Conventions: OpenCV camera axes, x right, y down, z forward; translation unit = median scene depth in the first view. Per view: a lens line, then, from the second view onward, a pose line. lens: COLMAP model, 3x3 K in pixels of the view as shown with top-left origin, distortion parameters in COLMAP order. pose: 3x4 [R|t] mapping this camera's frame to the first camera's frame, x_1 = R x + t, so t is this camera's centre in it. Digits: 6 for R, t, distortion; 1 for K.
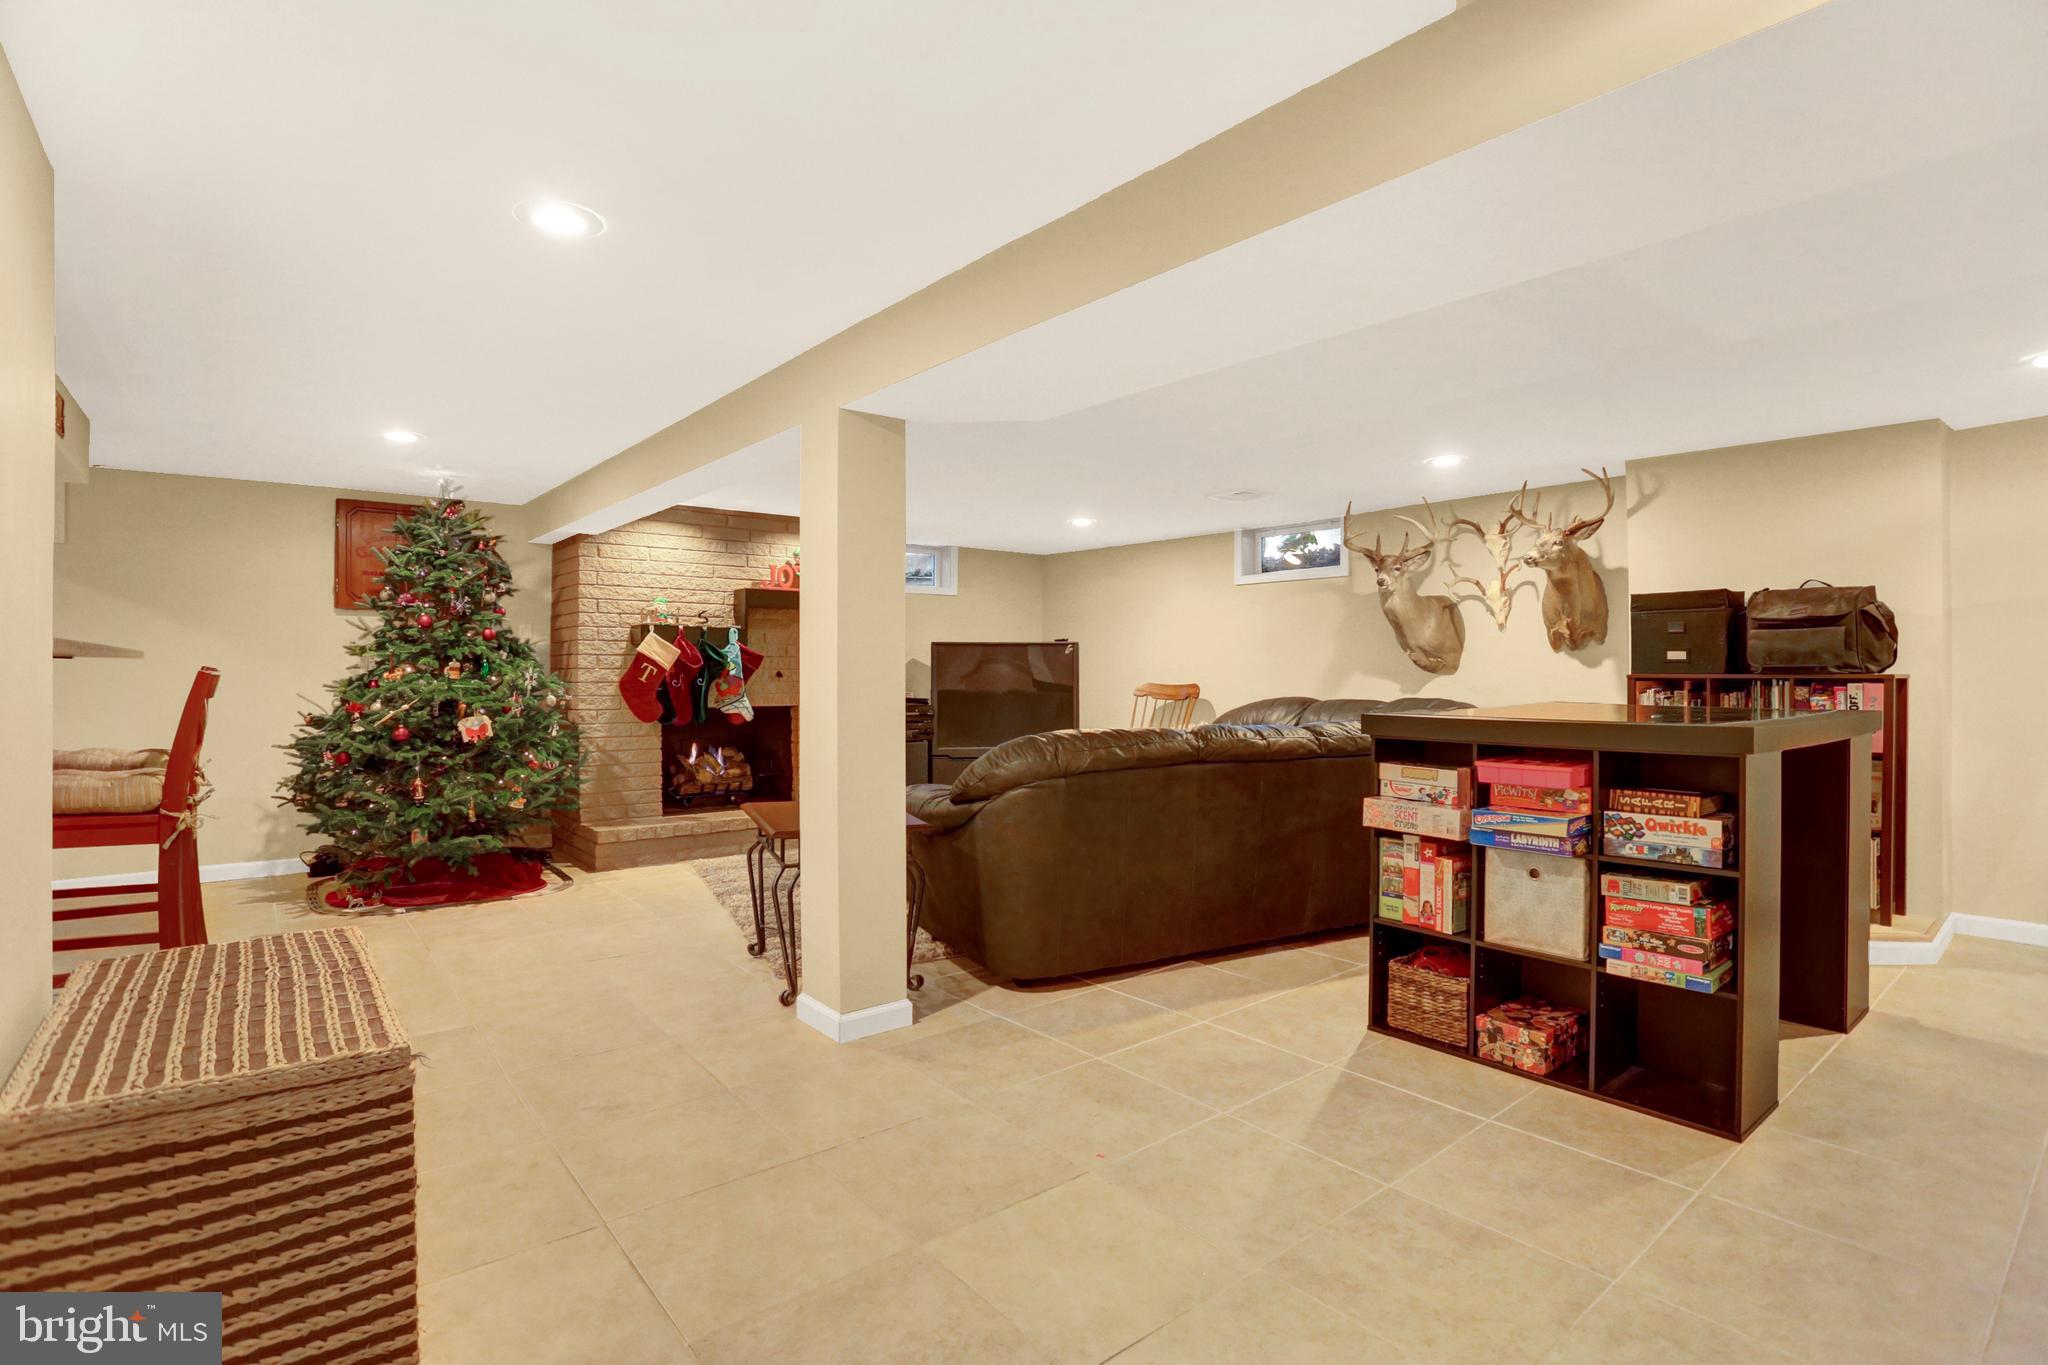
lens RADIAL K [[980.9, 0, 1024.0], [0, 980.9, 682.5], [0, 0, 1]] dist [-0.069562, 0.027412]
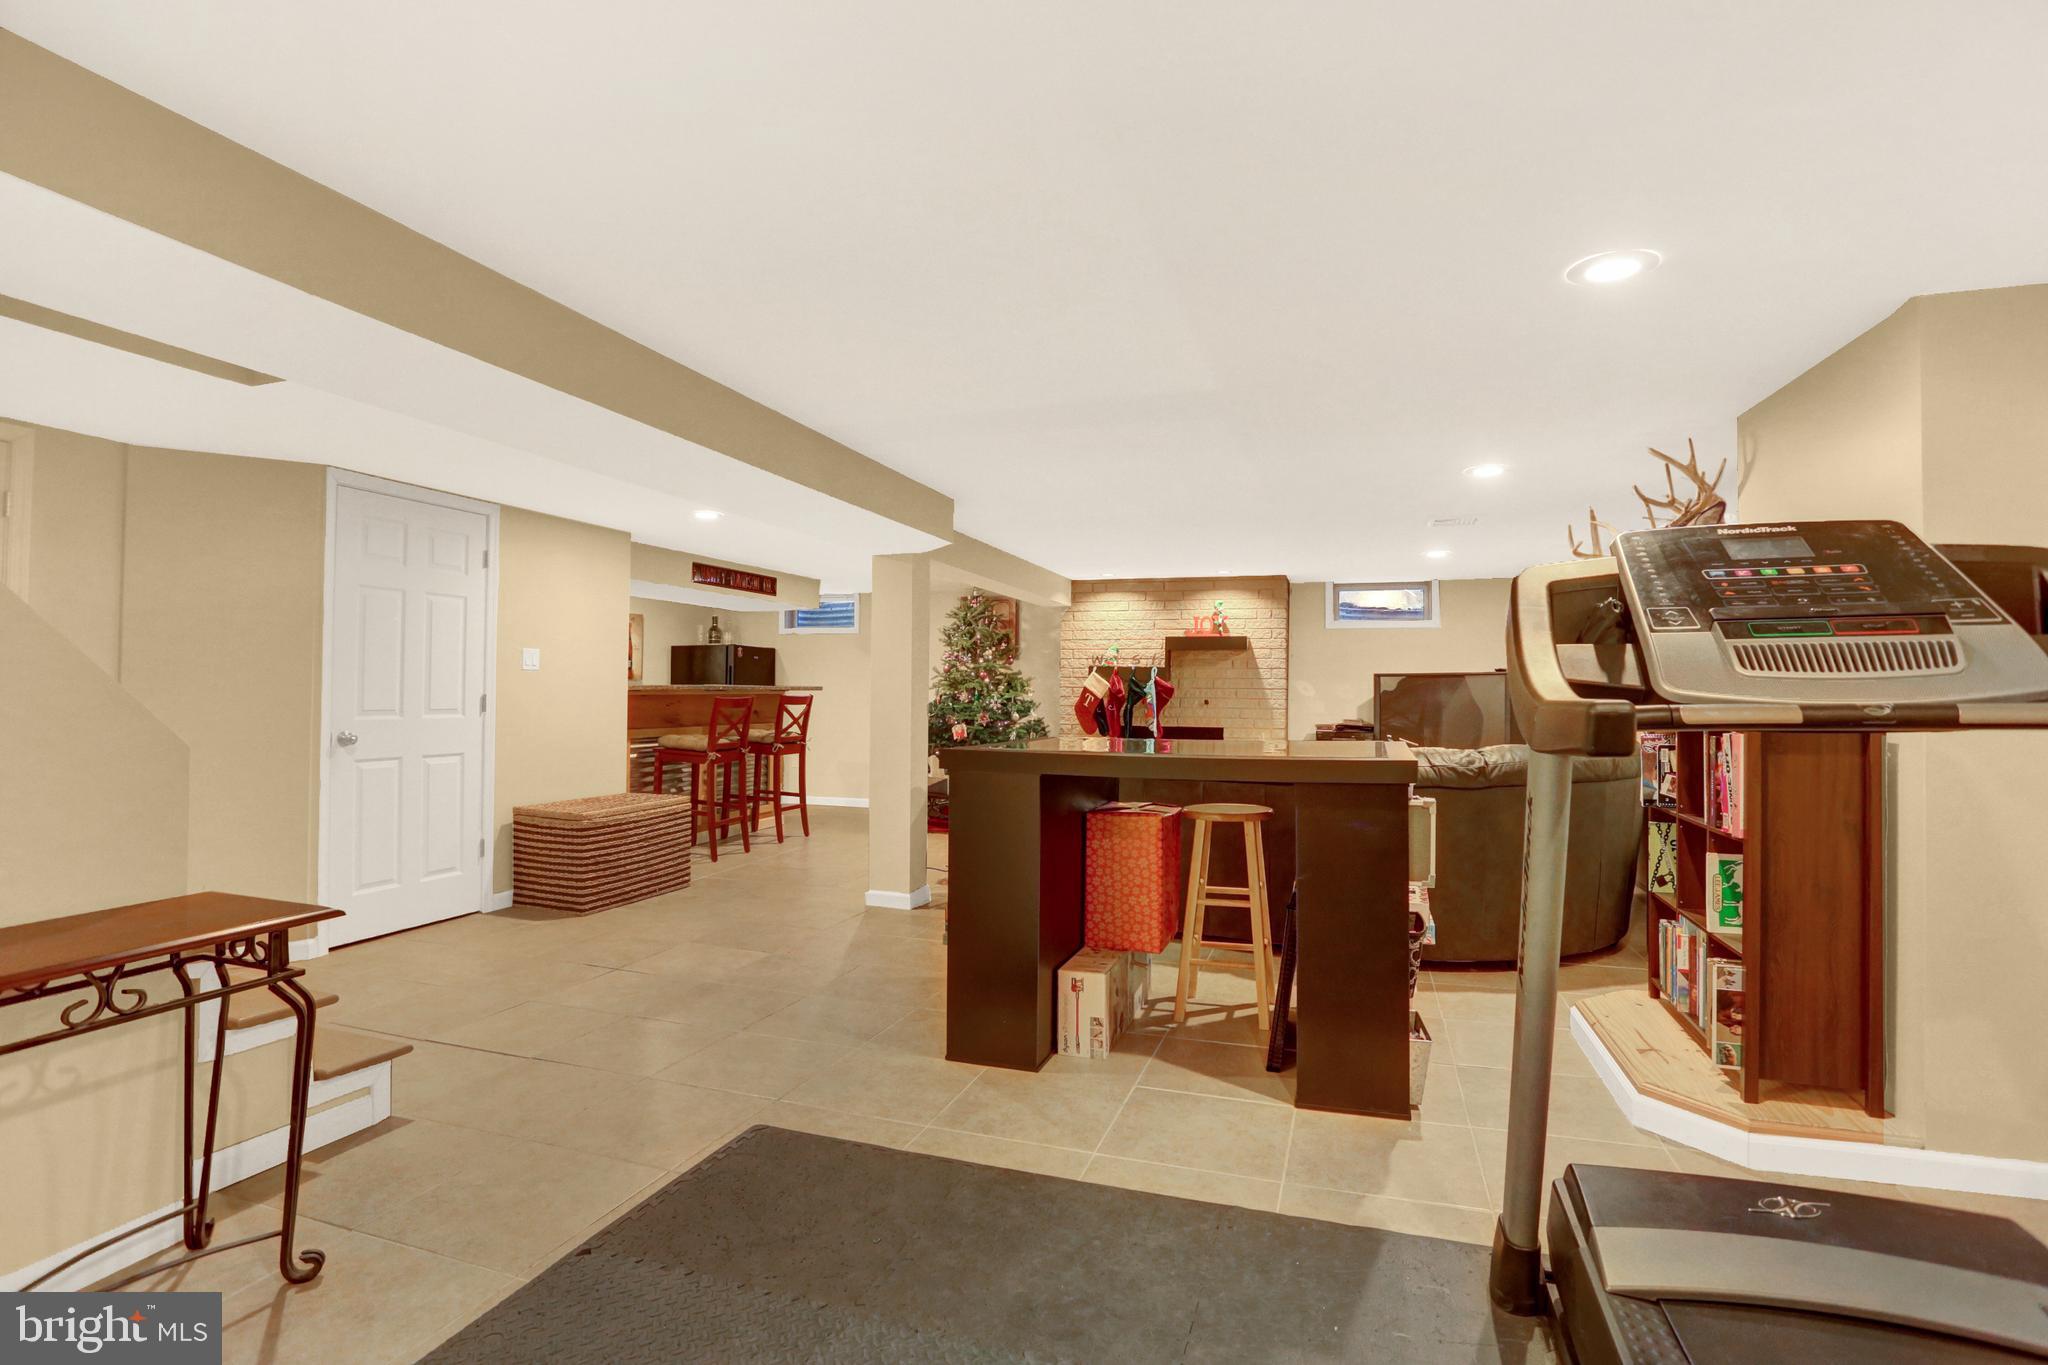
lens RADIAL K [[980.9, 0, 1024.0], [0, 980.9, 682.5], [0, 0, 1]] dist [-0.069562, 0.027412]
pose [[0.529668, -0.006493, -0.848180, 0.786137], [-0.018431, 0.999646, -0.019162, -0.005681], [0.848005, 0.025782, 0.529361, 0.143893]]
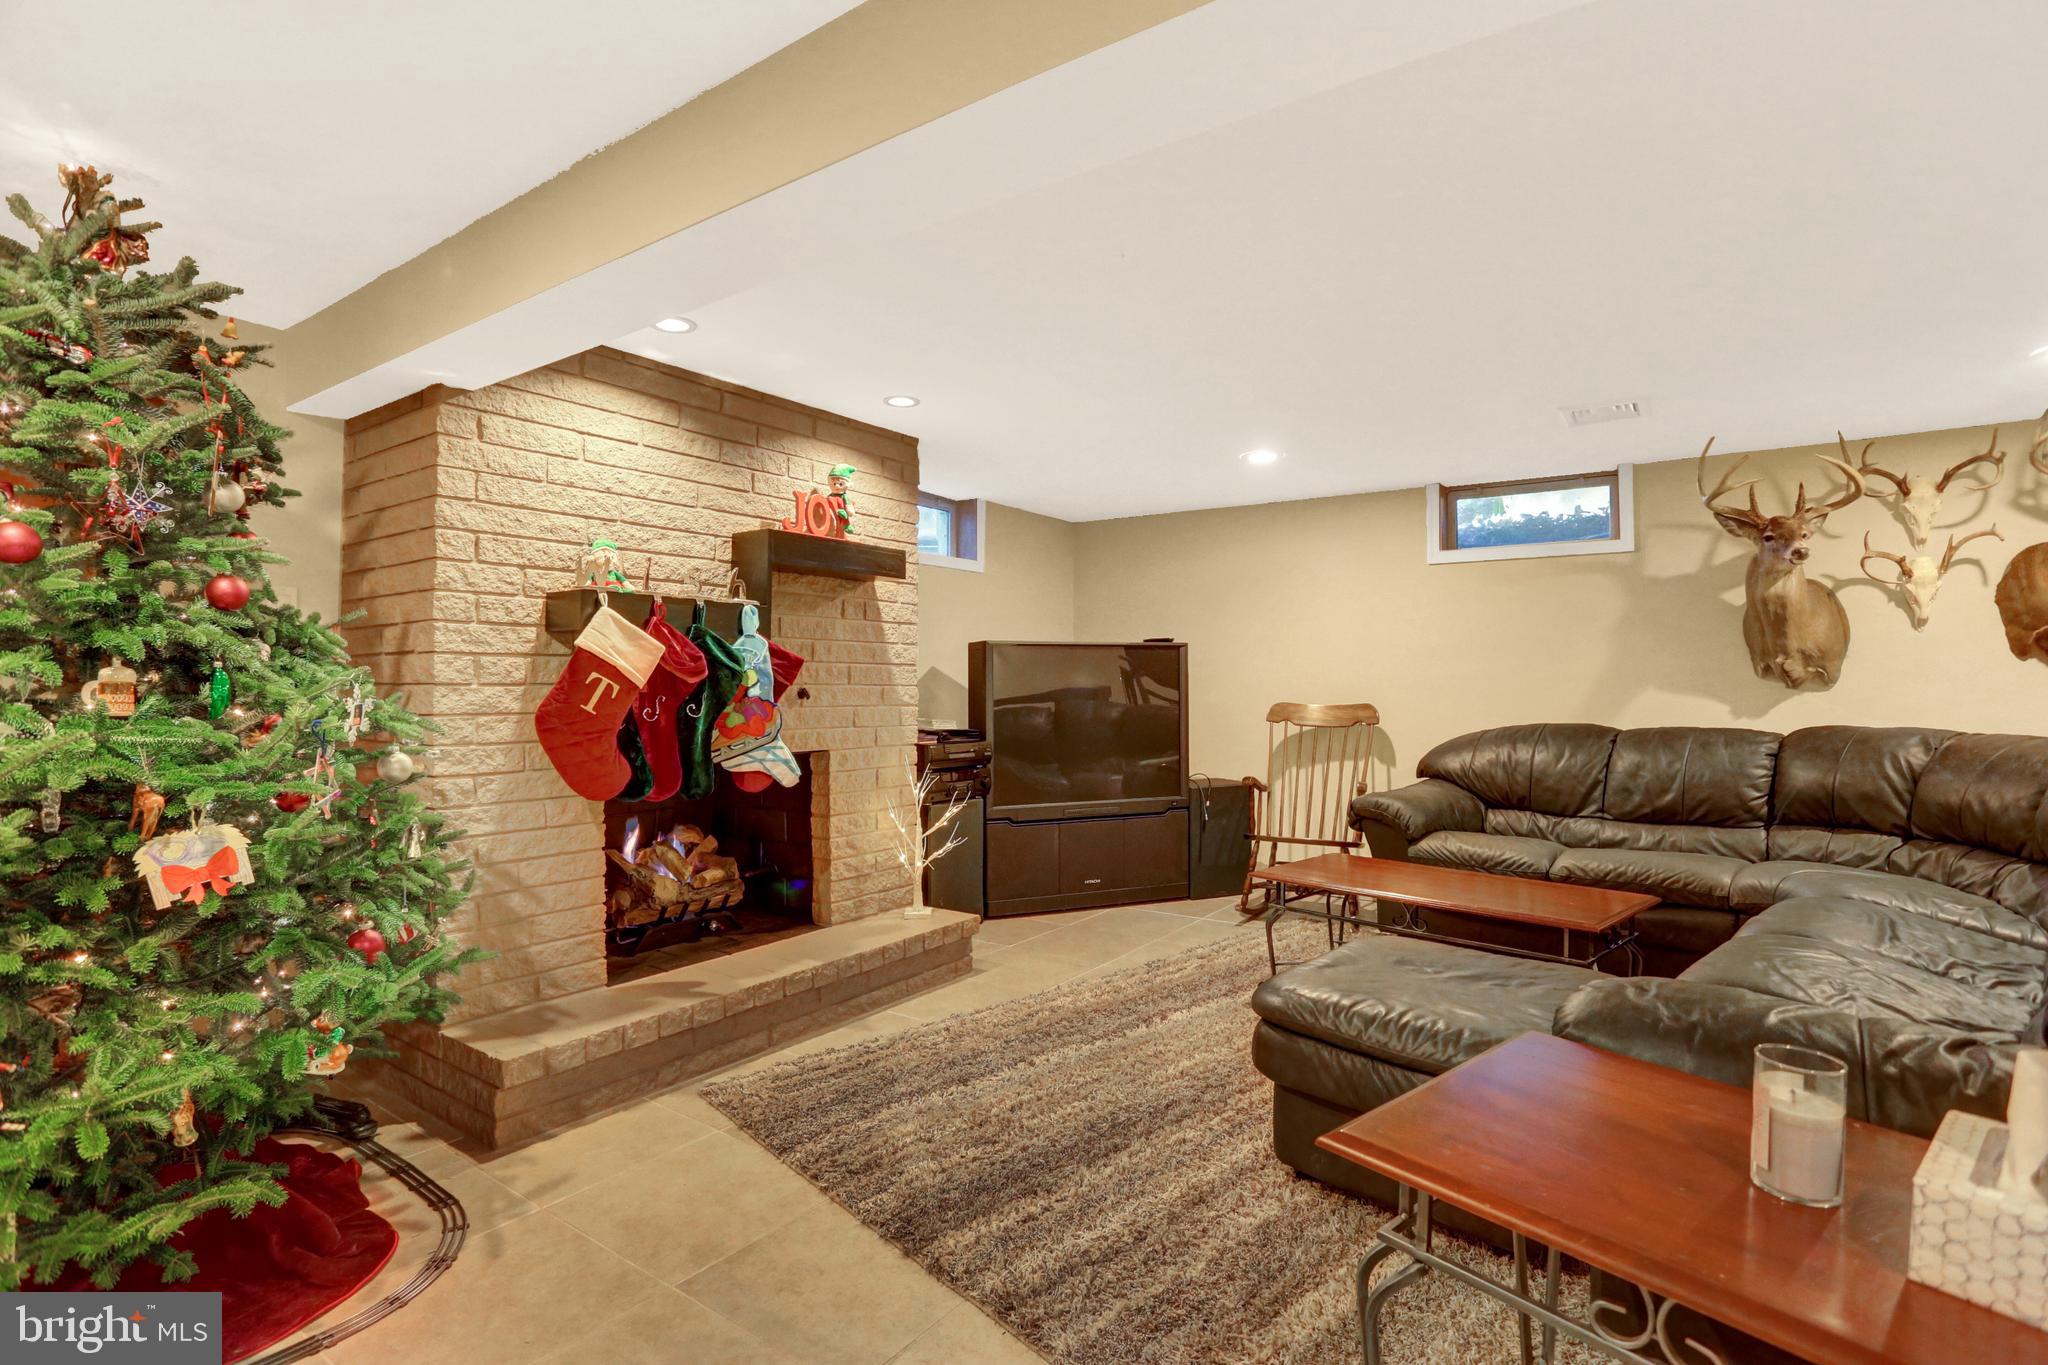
lens RADIAL K [[980.9, 0, 1024.0], [0, 980.9, 682.5], [0, 0, 1]] dist [-0.069562, 0.027412]
pose [[0.965358, -0.000563, 0.260927, -0.307642], [0.003500, 0.999936, -0.010790, -0.009451], [-0.260905, 0.011329, 0.965298, 0.493443]]
